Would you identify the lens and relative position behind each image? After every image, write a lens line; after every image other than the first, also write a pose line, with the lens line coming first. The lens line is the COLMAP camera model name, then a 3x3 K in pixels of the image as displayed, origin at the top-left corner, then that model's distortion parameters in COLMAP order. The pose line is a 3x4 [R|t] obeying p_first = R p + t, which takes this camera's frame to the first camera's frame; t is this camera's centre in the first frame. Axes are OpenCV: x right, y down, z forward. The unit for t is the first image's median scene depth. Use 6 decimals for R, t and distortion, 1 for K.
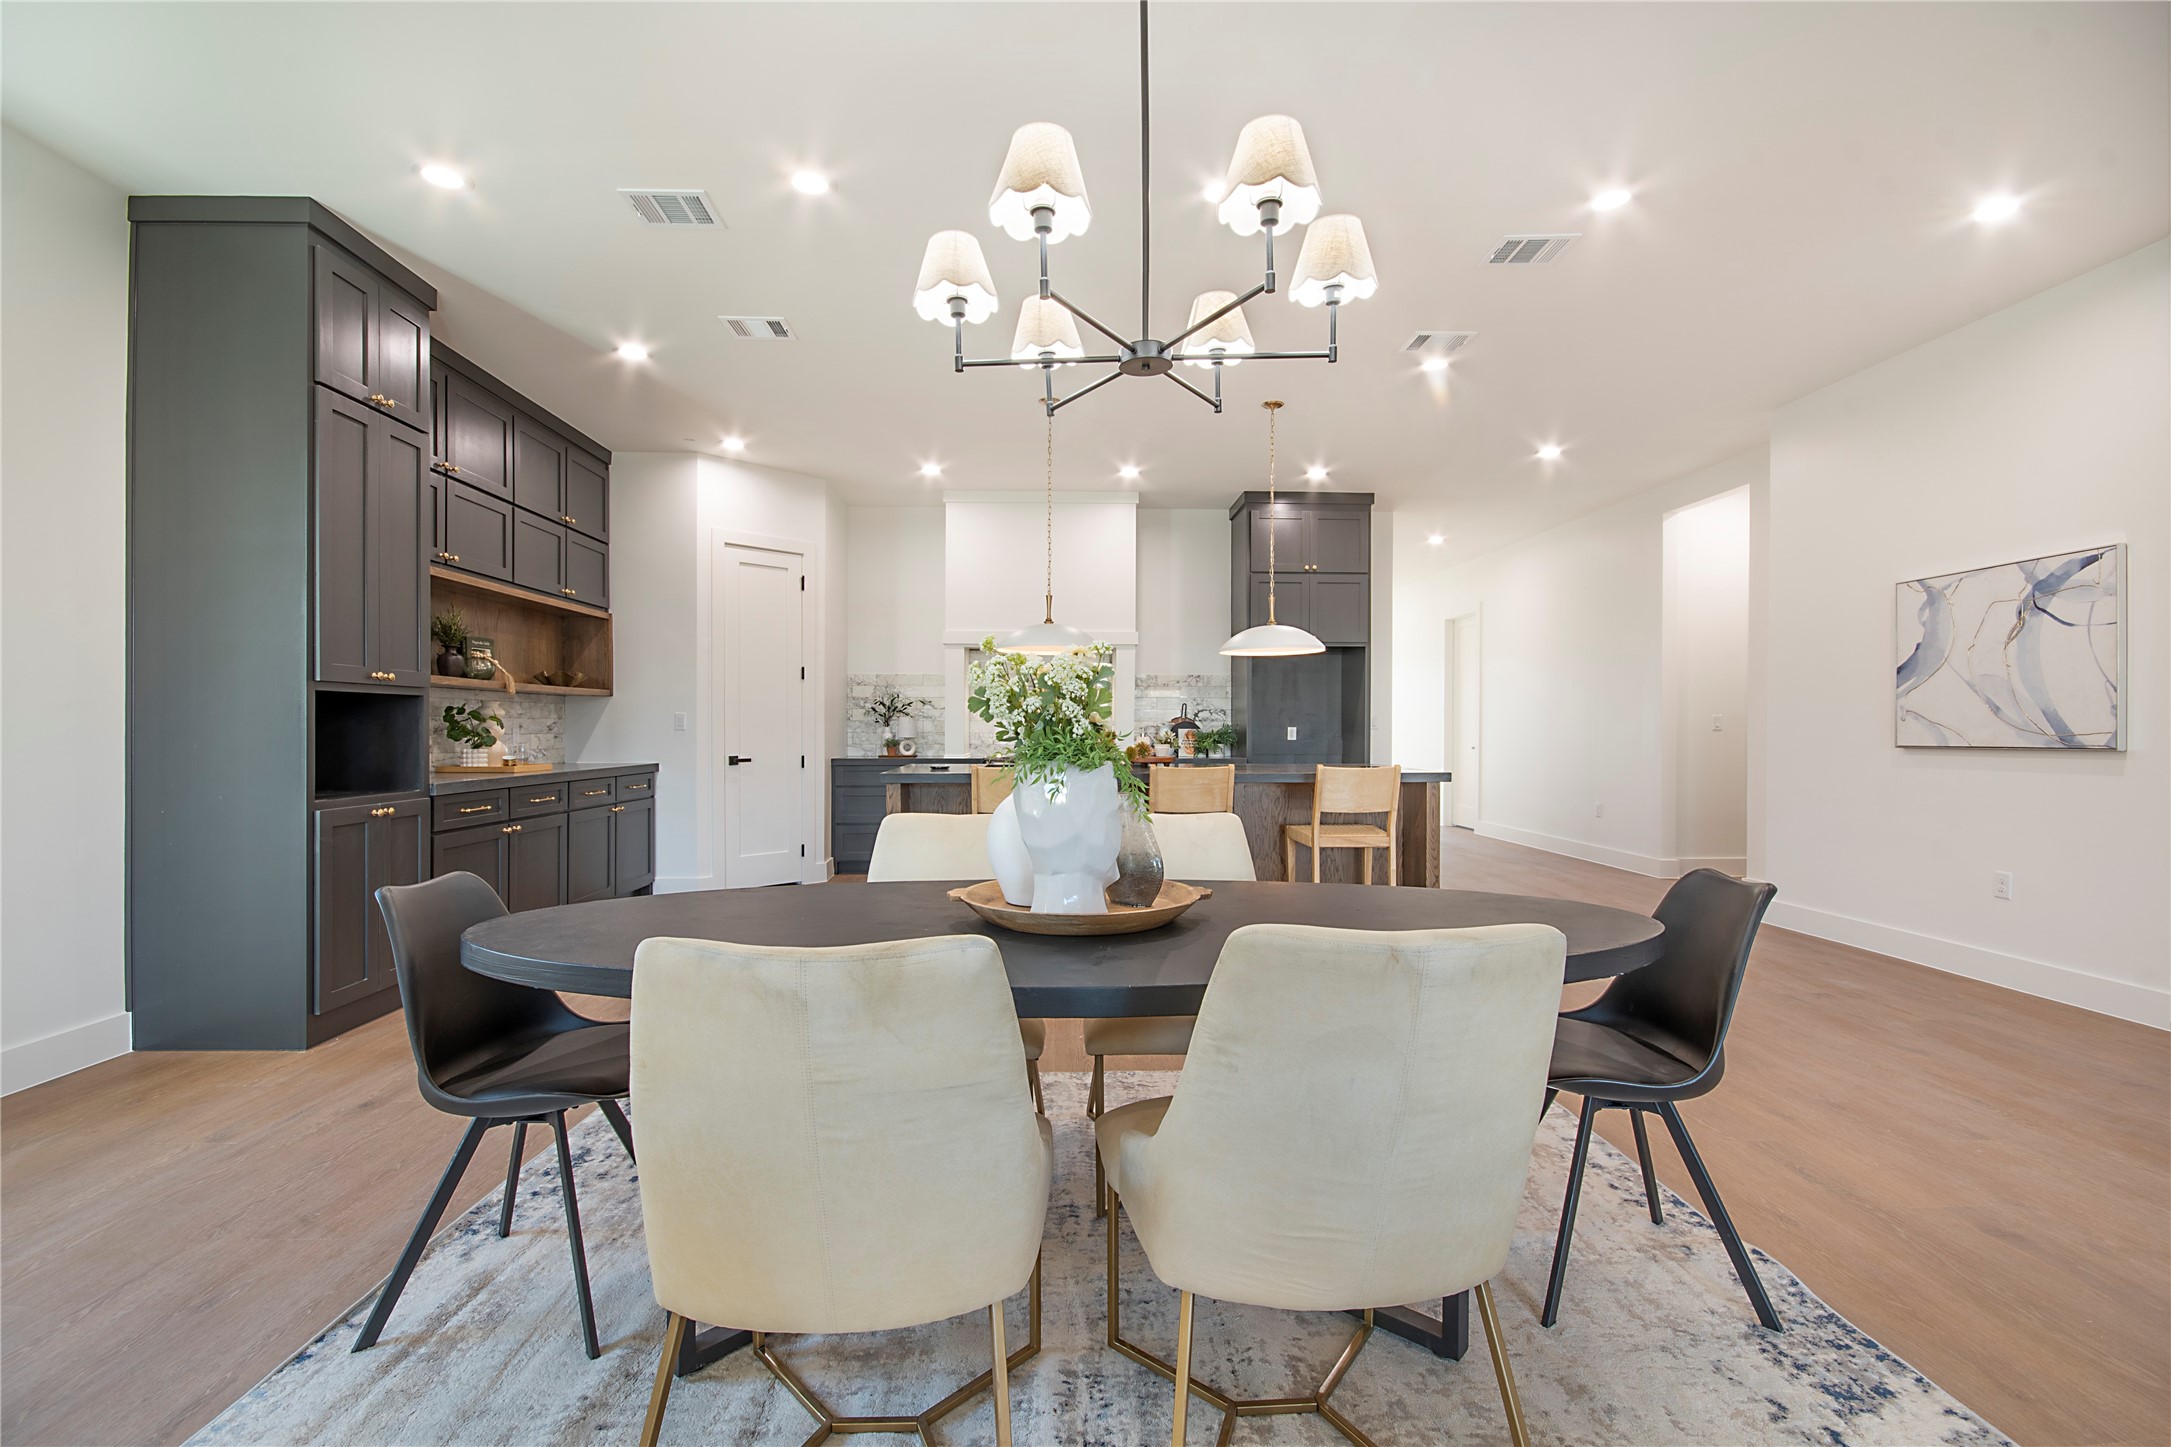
lens RADIAL K [[964.1, 0, 1085.2], [0, 964.1, 733.6], [0, 0, 1]] dist [0.003454, -0.004676]
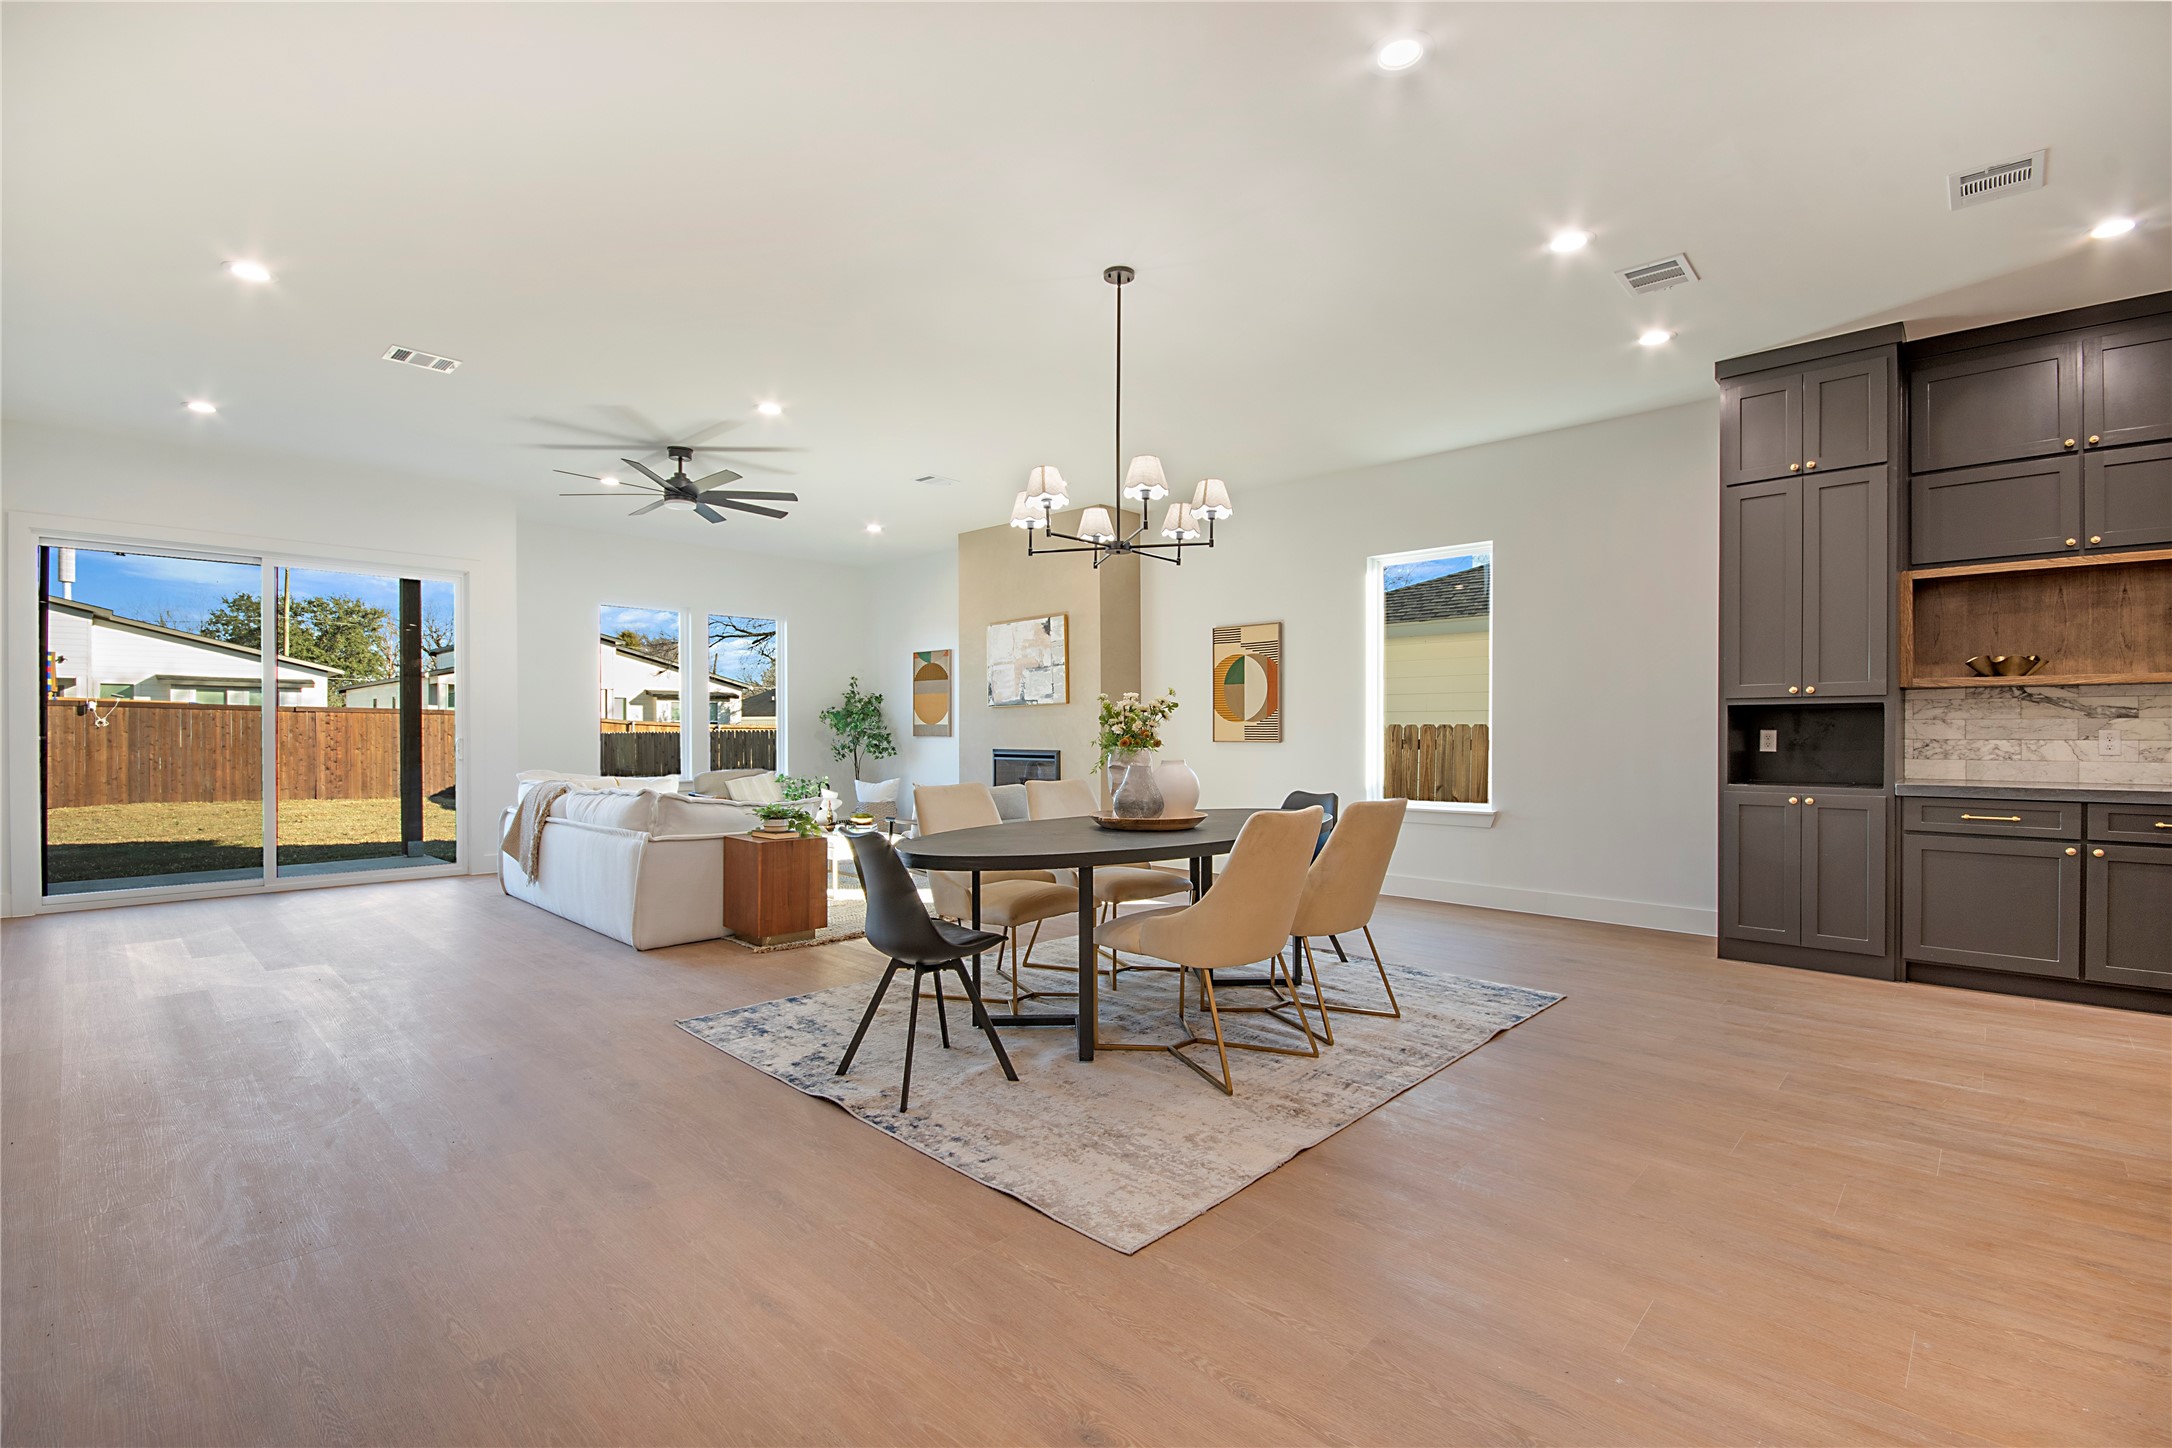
lens RADIAL K [[964.6, 0, 1078.7], [0, 964.6, 741.9], [0, 0, 1]] dist [0.003454, -0.004676]
pose [[-0.722087, 0.006527, -0.691771, 0.452954], [-0.003749, 0.999904, 0.013349, -0.004286], [0.691792, 0.012233, -0.721993, 0.720745]]
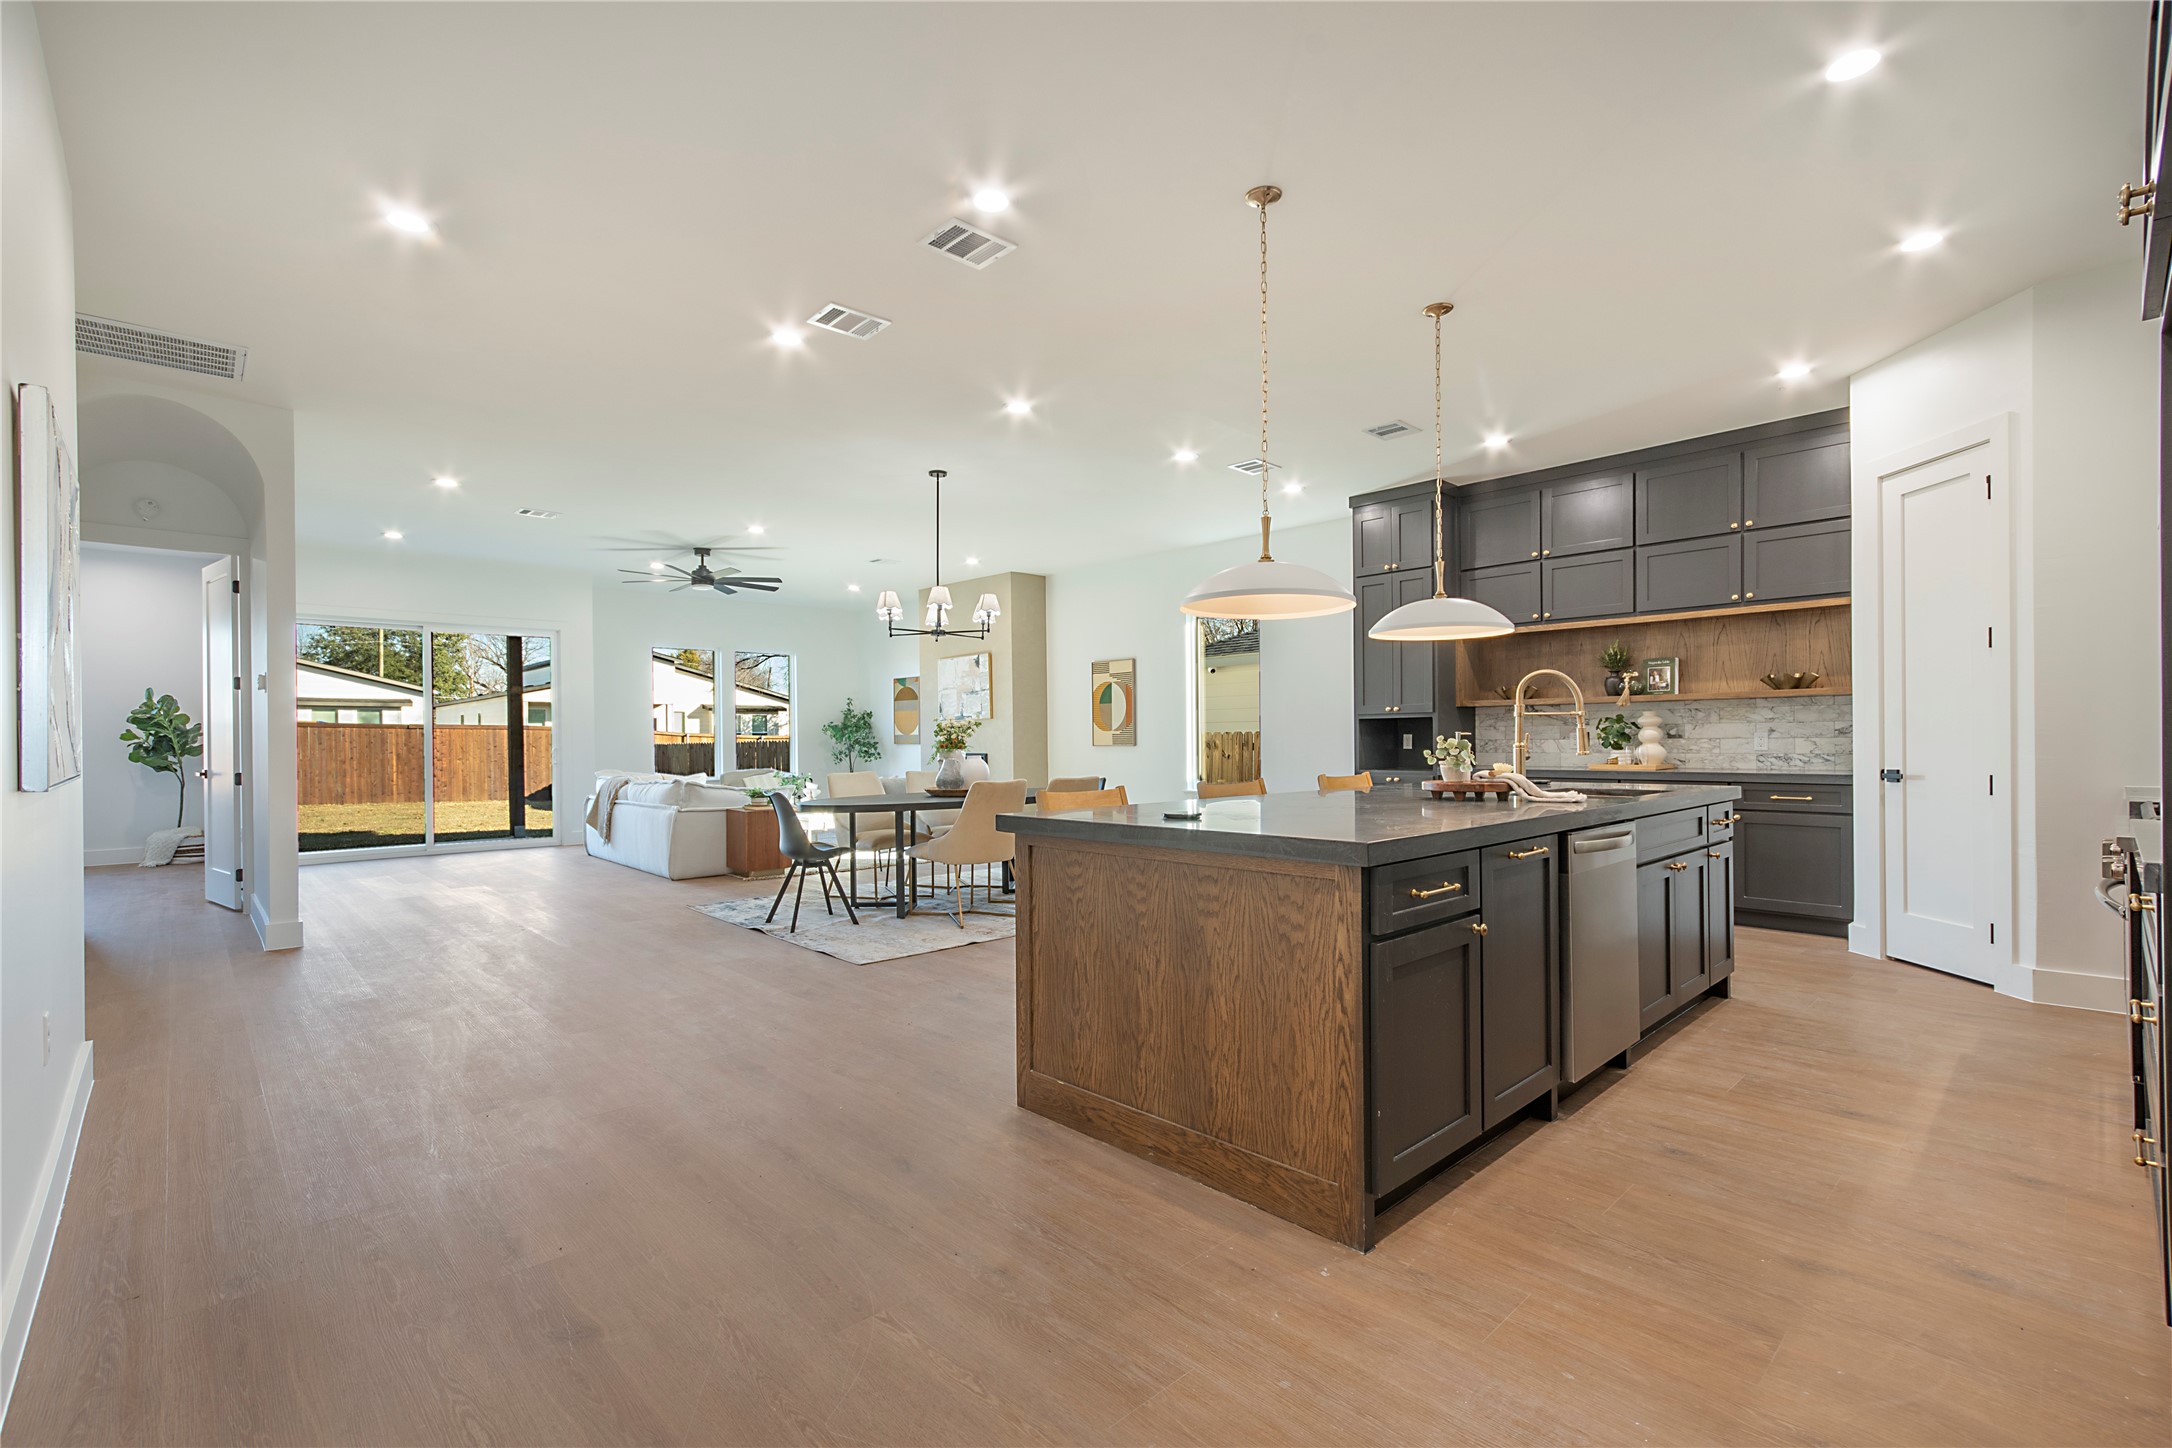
lens RADIAL K [[964.6, 0, 1085.3], [0, 964.6, 746.6], [0, 0, 1]] dist [0.003454, -0.004676]
pose [[-0.755429, 0.011287, -0.655134, 0.579472], [0.005912, 0.999928, 0.010410, -0.005049], [0.655204, 0.003991, -0.755441, 1.192336]]
